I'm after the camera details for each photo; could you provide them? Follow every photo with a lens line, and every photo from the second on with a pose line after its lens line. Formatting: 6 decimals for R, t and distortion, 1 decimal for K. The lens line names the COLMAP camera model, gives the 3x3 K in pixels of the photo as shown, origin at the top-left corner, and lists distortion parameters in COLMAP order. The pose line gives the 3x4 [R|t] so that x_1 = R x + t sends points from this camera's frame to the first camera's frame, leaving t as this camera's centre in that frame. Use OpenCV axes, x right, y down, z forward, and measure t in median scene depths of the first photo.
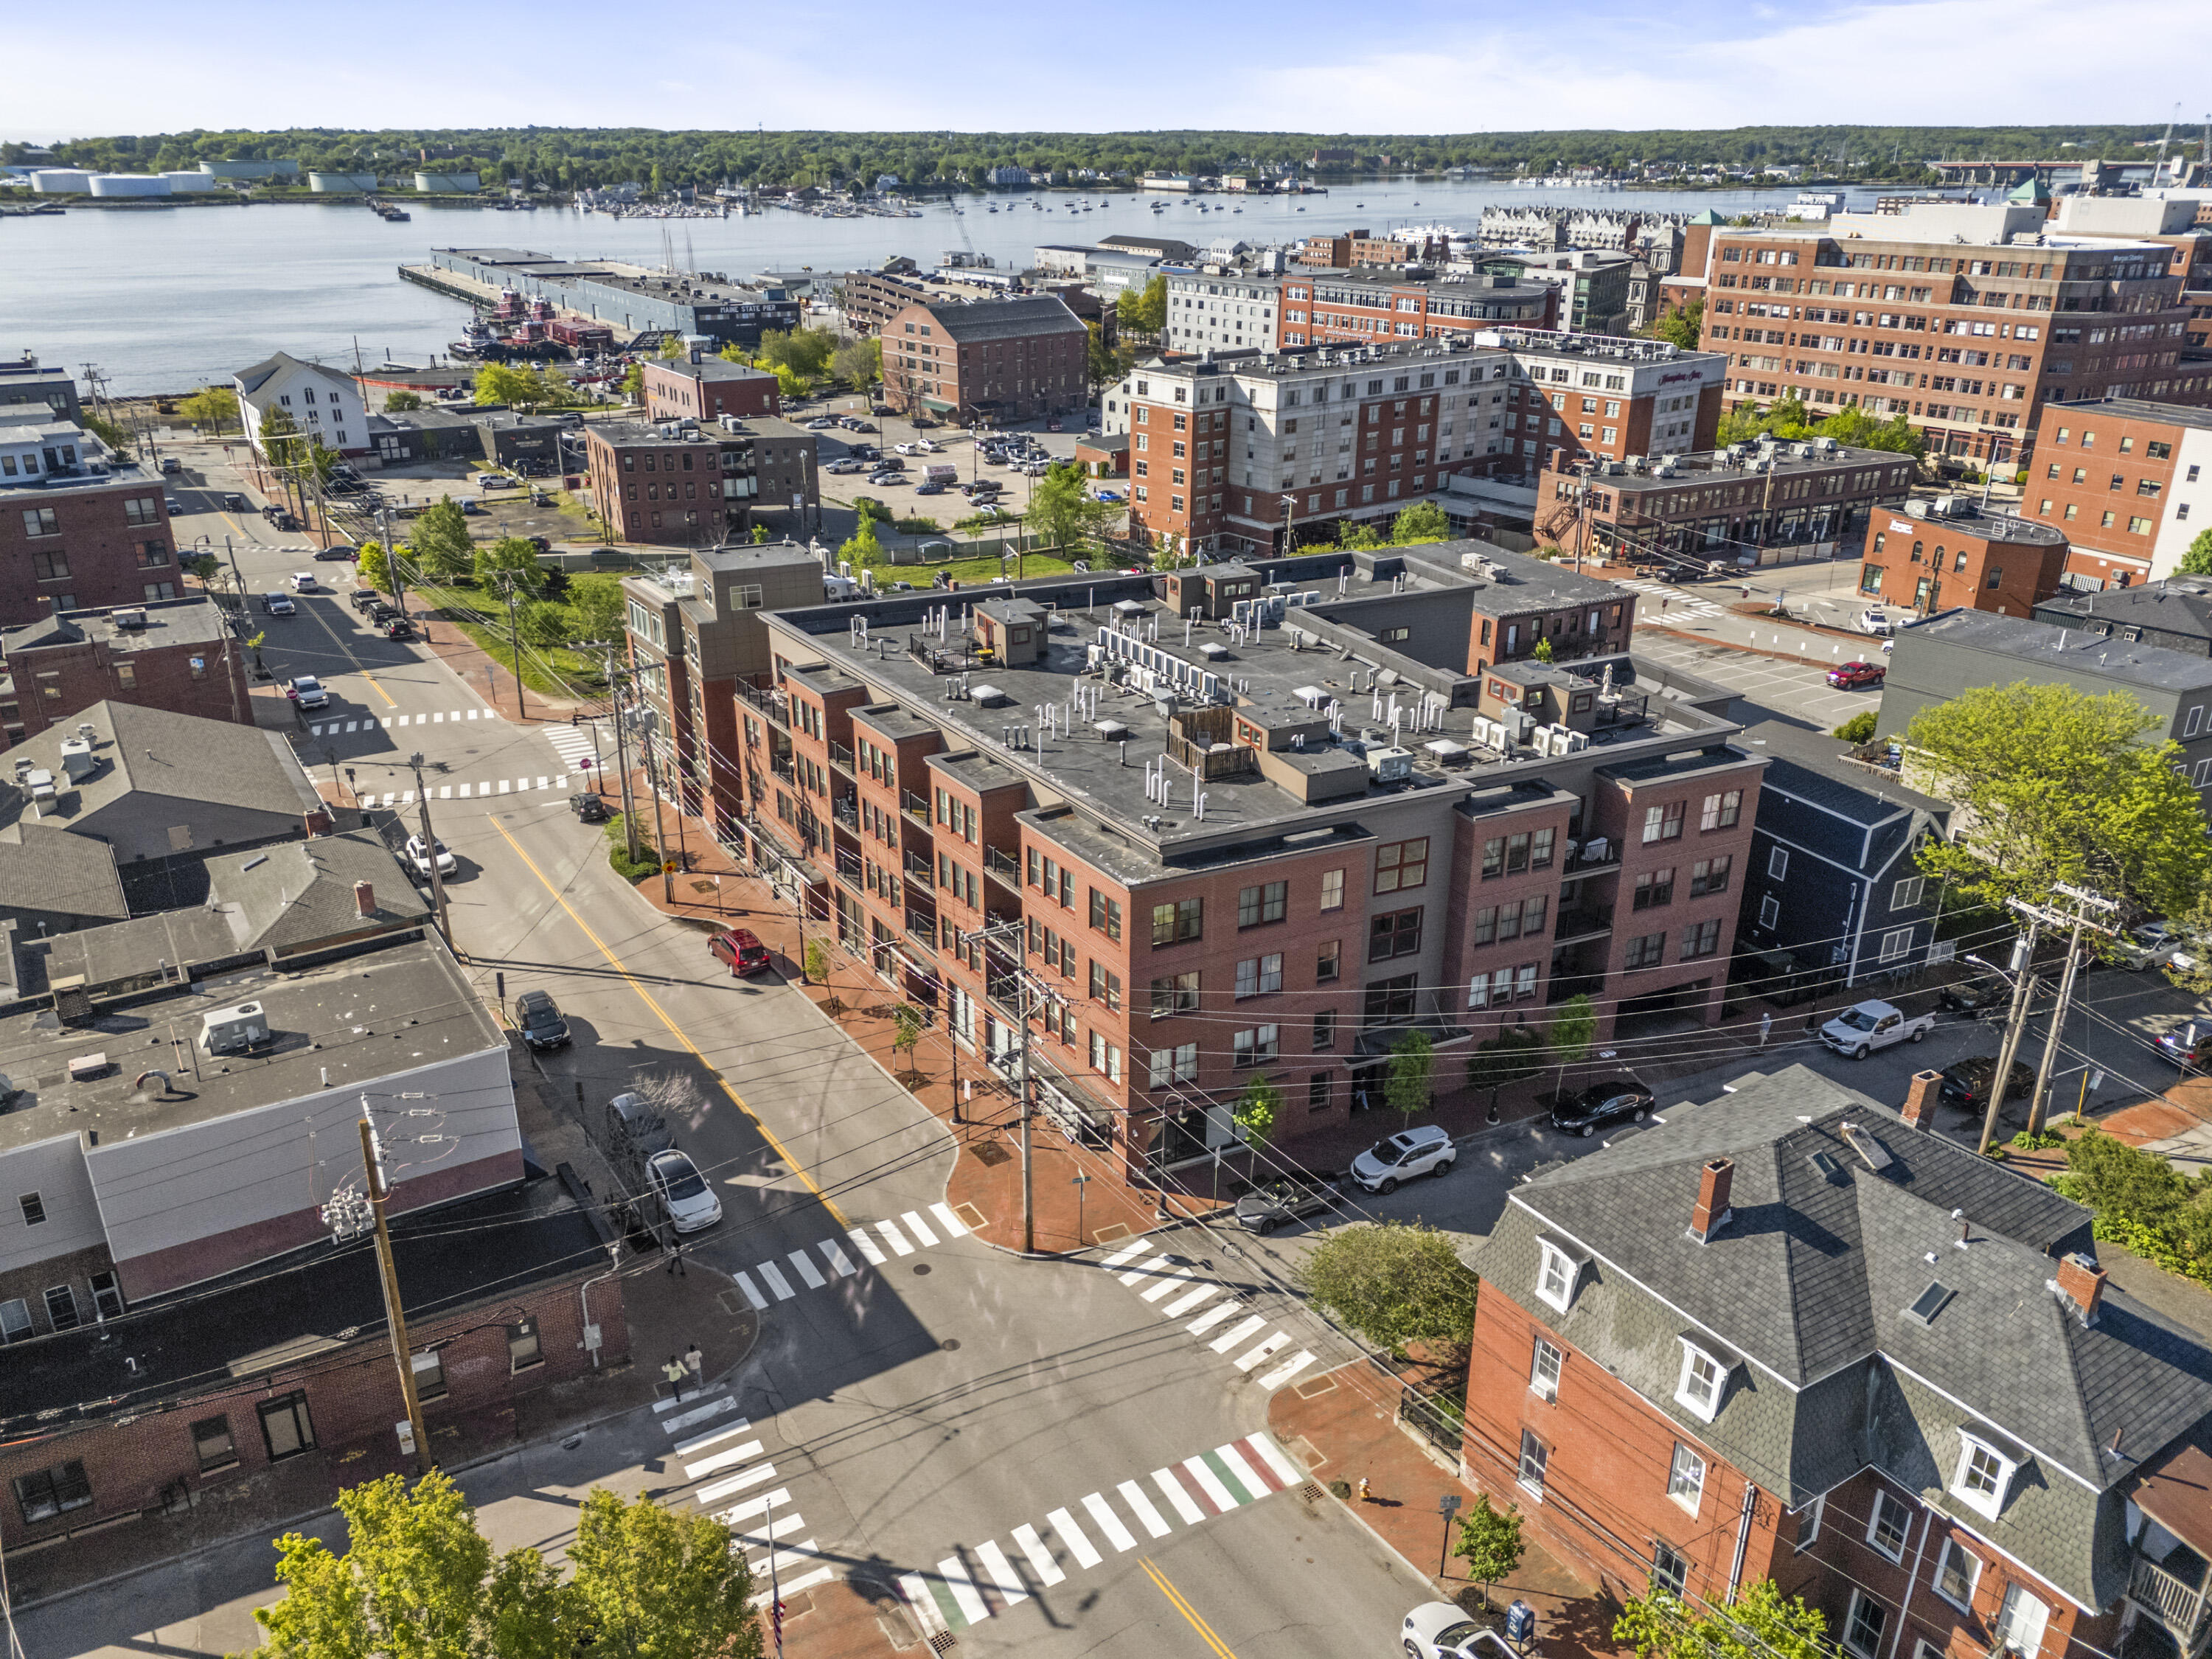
lens RADIAL K [[1610.4, 0, 1119.5], [0, 1610.4, 799.6], [0, 0, 1]] dist [0.064809, -0.056739]
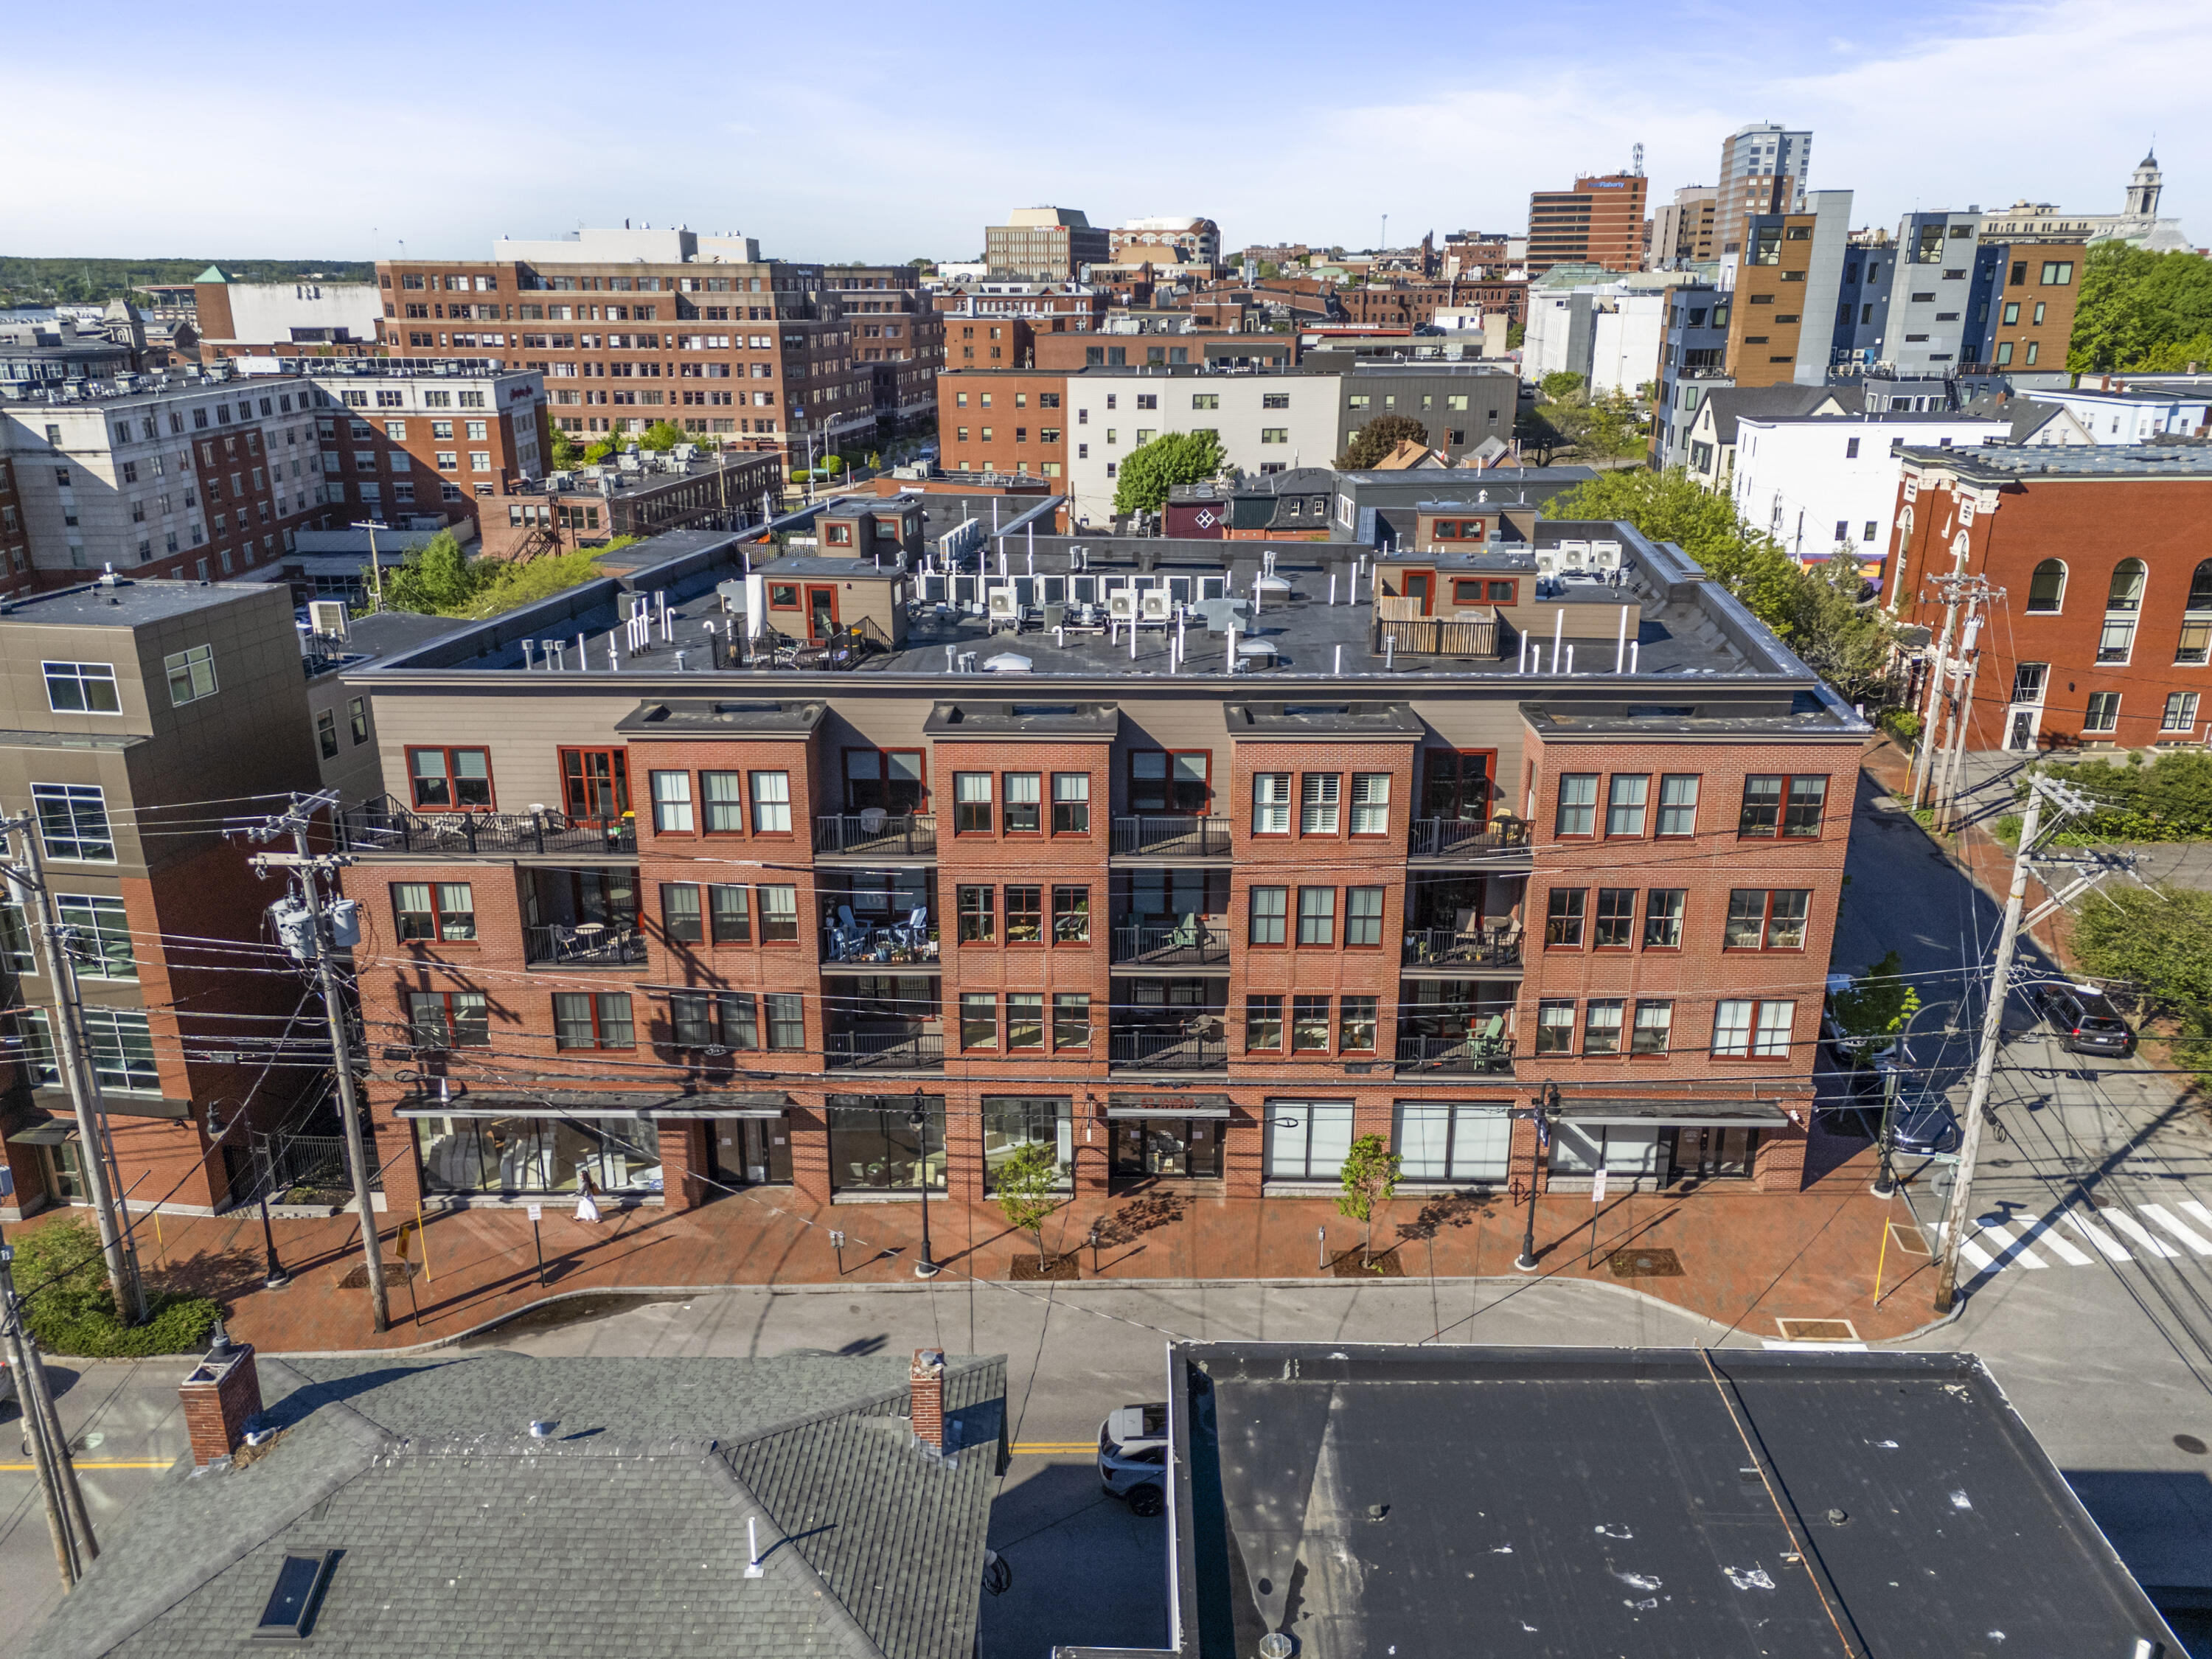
lens RADIAL K [[1610.4, 0, 1095.4], [0, 1610.4, 816.5], [0, 0, 1]] dist [0.064809, -0.056739]
pose [[0.576217, -0.261029, 0.774492, -0.278874], [0.308526, 0.946984, 0.089624, -0.029556], [-0.756826, 0.187308, 0.626203, 0.314817]]
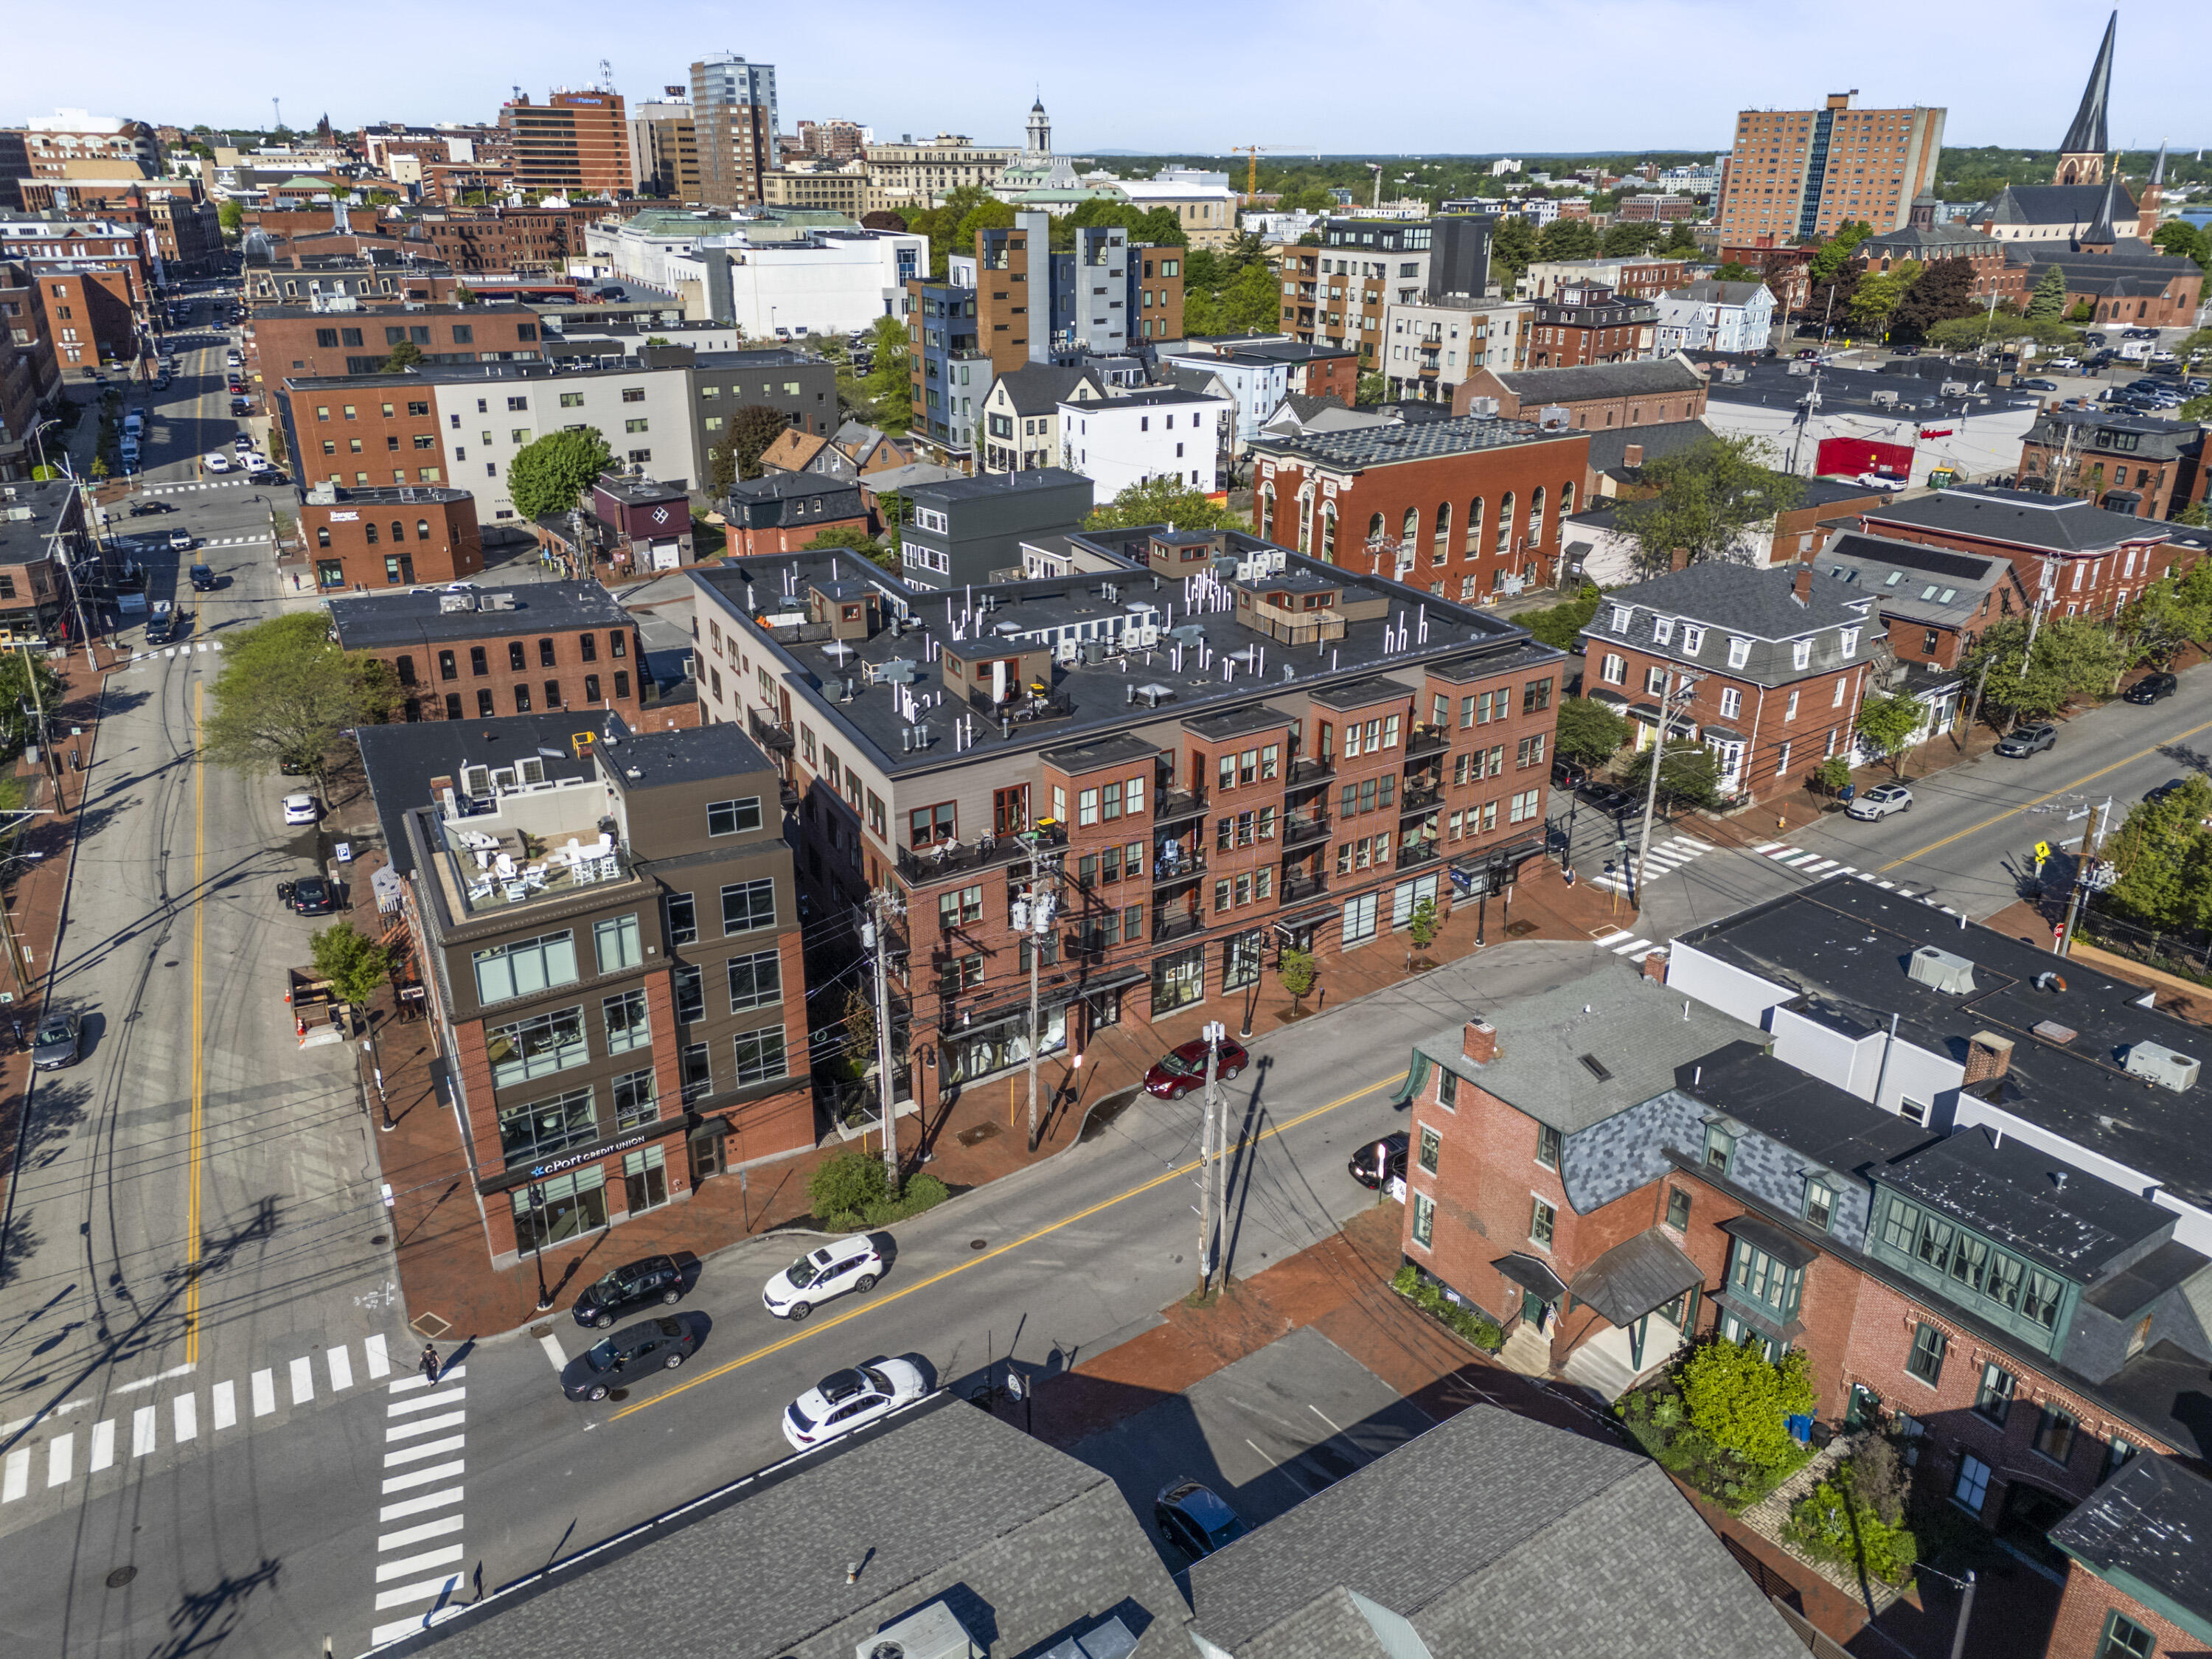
lens RADIAL K [[1610.4, 0, 1078.3], [0, 1610.4, 805.1], [0, 0, 1]] dist [0.064809, -0.056739]
pose [[-0.001513, -0.371897, 0.928273, -0.531059], [0.370587, 0.861970, 0.345938, -0.188952], [-0.928797, 0.344529, 0.136515, 0.479996]]
